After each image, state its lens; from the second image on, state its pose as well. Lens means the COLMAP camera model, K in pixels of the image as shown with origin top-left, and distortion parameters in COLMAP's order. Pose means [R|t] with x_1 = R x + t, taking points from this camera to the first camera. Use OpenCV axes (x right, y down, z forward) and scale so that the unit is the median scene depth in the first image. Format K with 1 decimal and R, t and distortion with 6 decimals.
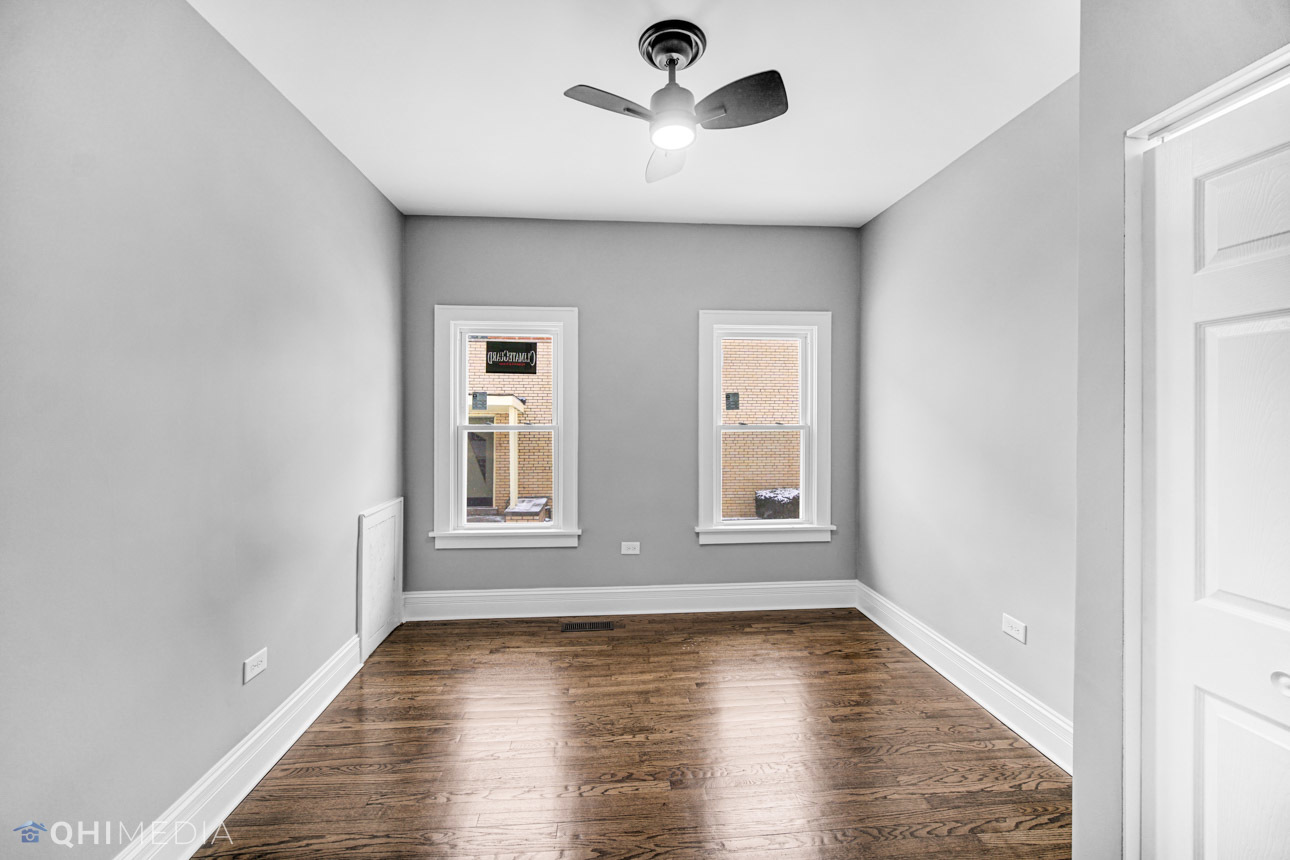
lens RADIAL K [[480.1, 0, 628.5], [0, 480.1, 409.5], [0, 0, 1]] dist [-0.015374, -0.000029]
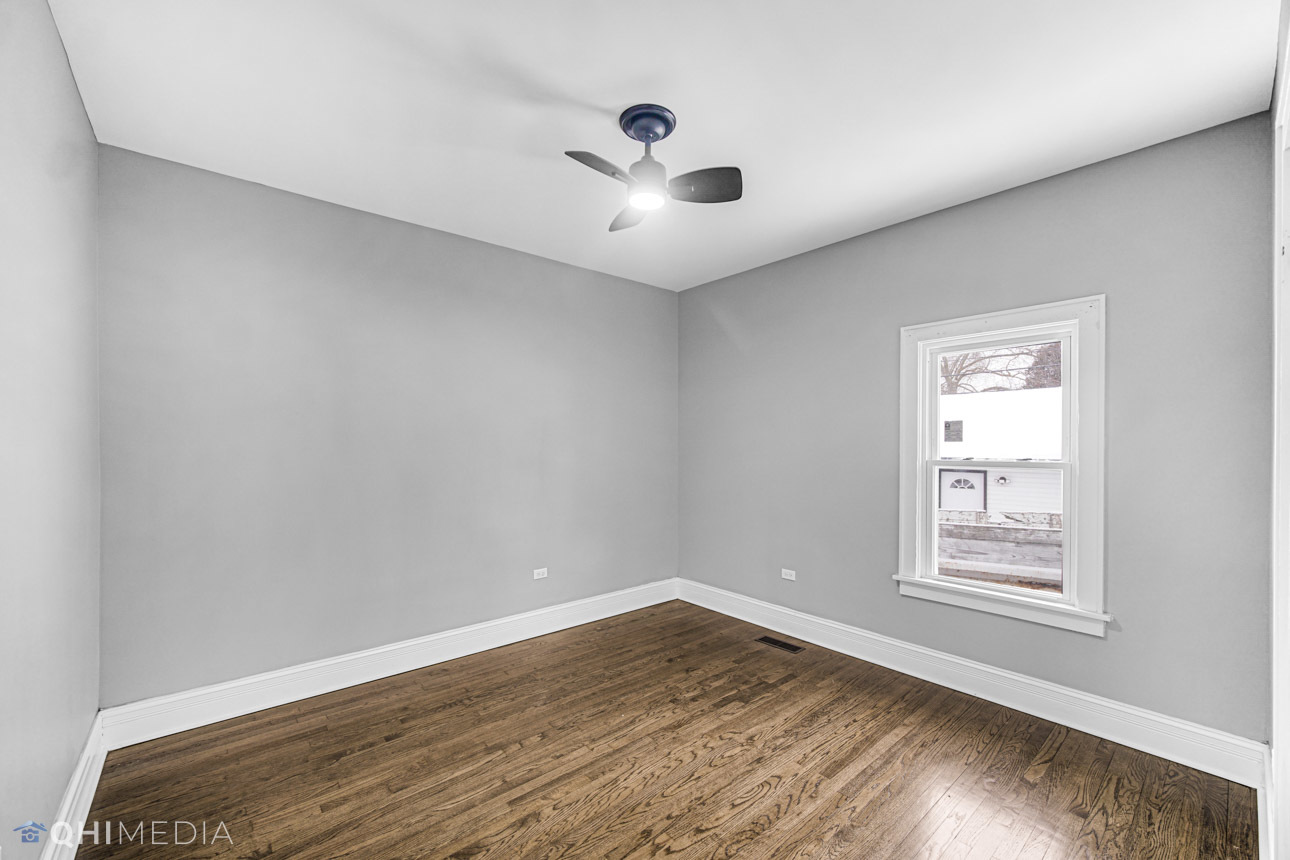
lens RADIAL K [[516.1, 0, 633.6], [0, 516.1, 456.7], [0, 0, 1]] dist [-0.001136, 0.000132]
pose [[0.590862, 0.021946, -0.806474, 0.618330], [0.001044, 0.999608, 0.027966, 0.000663], [0.806772, -0.017366, 0.590608, 0.047694]]
